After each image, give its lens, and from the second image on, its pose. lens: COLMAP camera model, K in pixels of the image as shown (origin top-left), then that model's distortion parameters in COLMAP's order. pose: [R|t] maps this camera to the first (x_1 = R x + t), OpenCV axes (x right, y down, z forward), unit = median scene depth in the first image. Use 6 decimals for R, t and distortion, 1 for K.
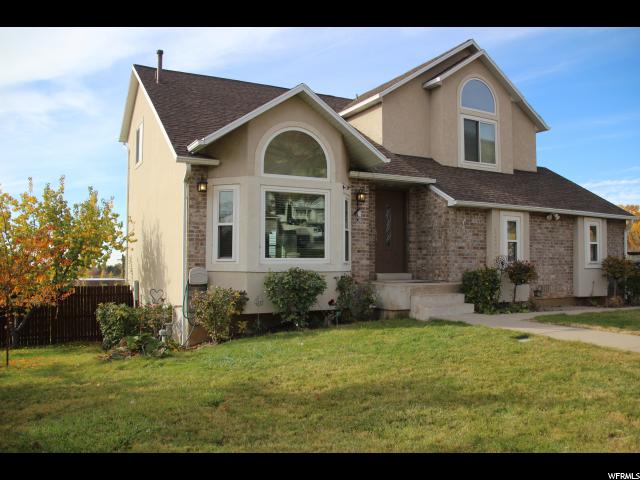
lens RADIAL K [[531.5, 0, 320.0], [0, 531.5, 240.0], [0, 0, 1]] dist [-0.154701, 0.181423]
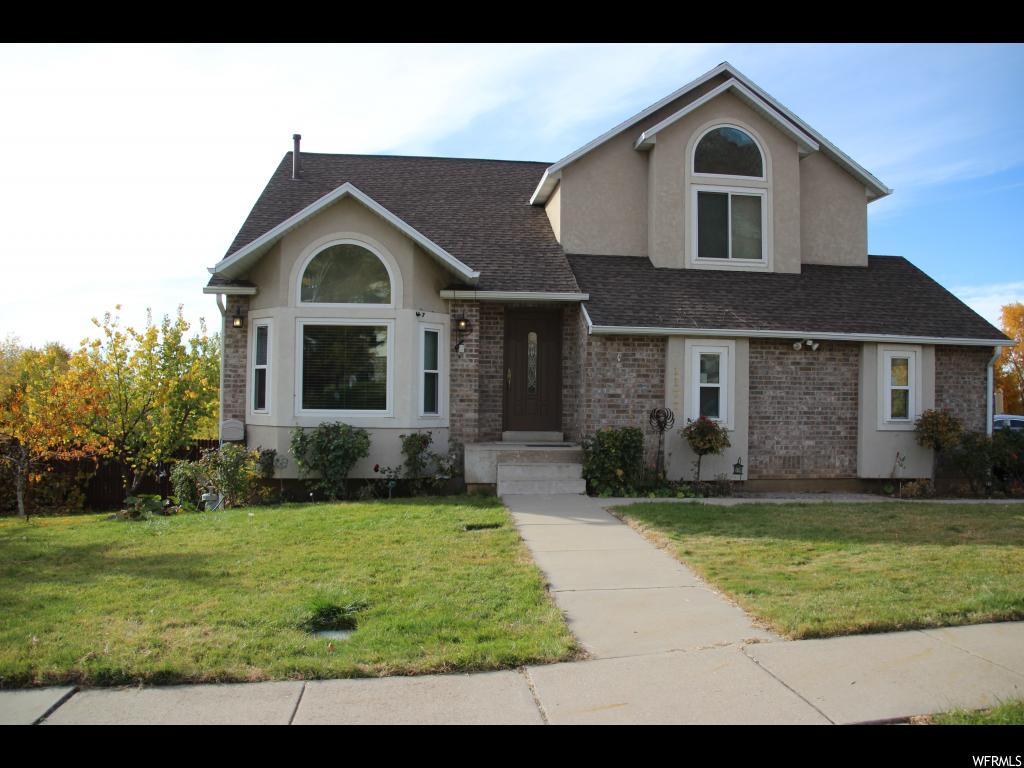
lens RADIAL K [[850.4, 0, 512.0], [0, 850.4, 384.0], [0, 0, 1]] dist [-0.154701, 0.181423]
pose [[0.930354, 0.000383, -0.366664, 0.531688], [0.005641, 0.999866, 0.015357, -0.017414], [0.366620, -0.016356, 0.930227, -0.048314]]
